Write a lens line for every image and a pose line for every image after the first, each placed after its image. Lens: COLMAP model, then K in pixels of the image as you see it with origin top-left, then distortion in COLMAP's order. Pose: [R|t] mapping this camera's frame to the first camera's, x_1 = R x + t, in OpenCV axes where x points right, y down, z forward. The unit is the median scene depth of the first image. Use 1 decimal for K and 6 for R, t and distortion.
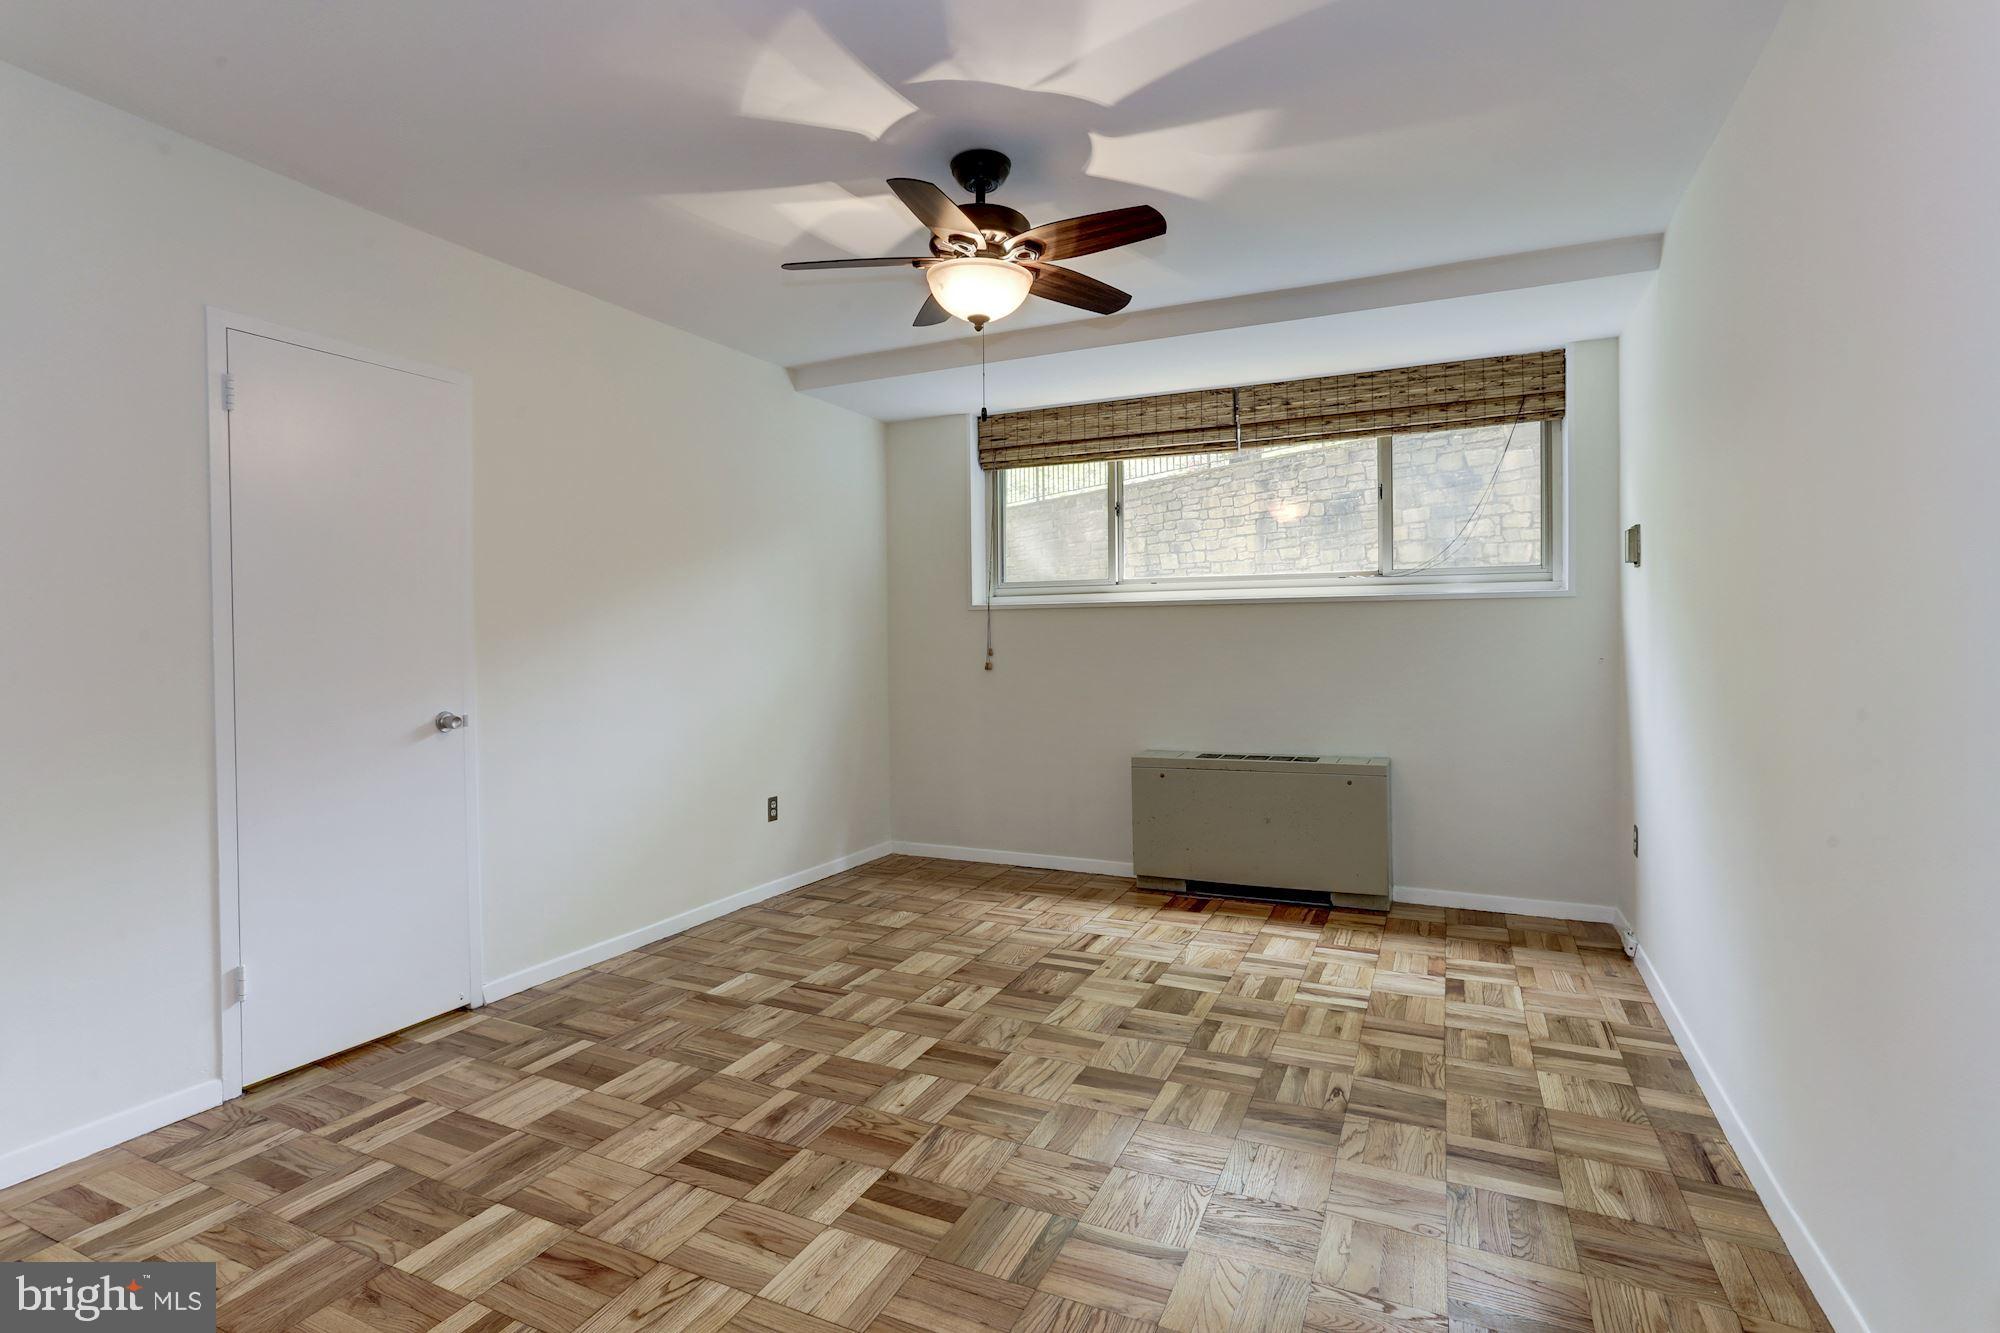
lens RADIAL K [[975.0, 0, 992.9], [0, 975.0, 662.3], [0, 0, 1]] dist [-0.043998, 0.019719]
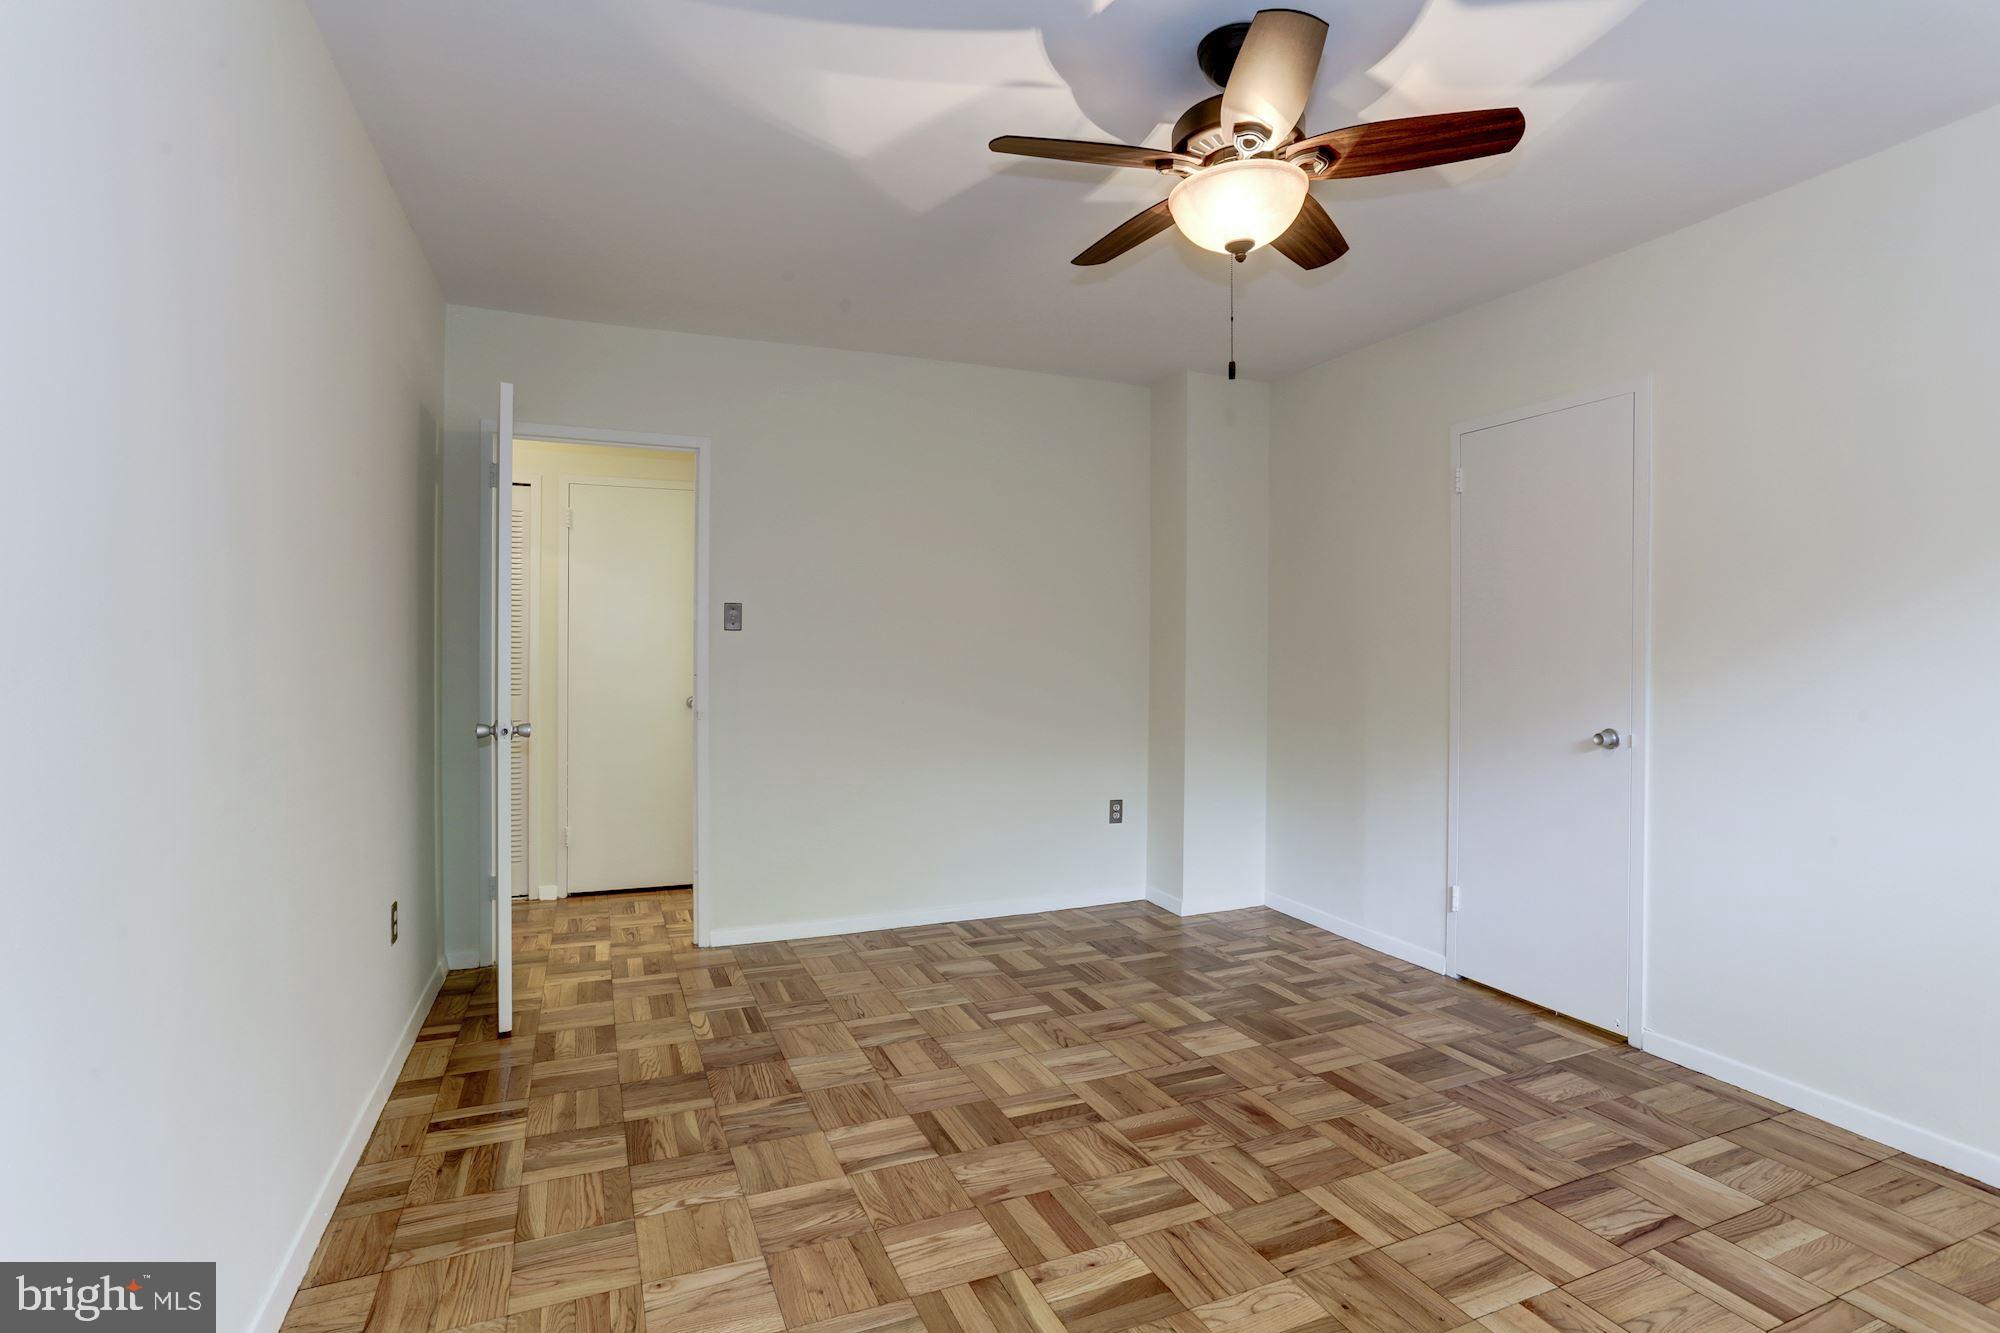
lens RADIAL K [[975.0, 0, 995.3], [0, 975.0, 656.7], [0, 0, 1]] dist [-0.043998, 0.019719]
pose [[-0.671302, 0.003258, -0.741177, 0.687823], [-0.019365, 0.999572, 0.021933, -0.038067], [0.740931, 0.029076, -0.670951, 1.374181]]
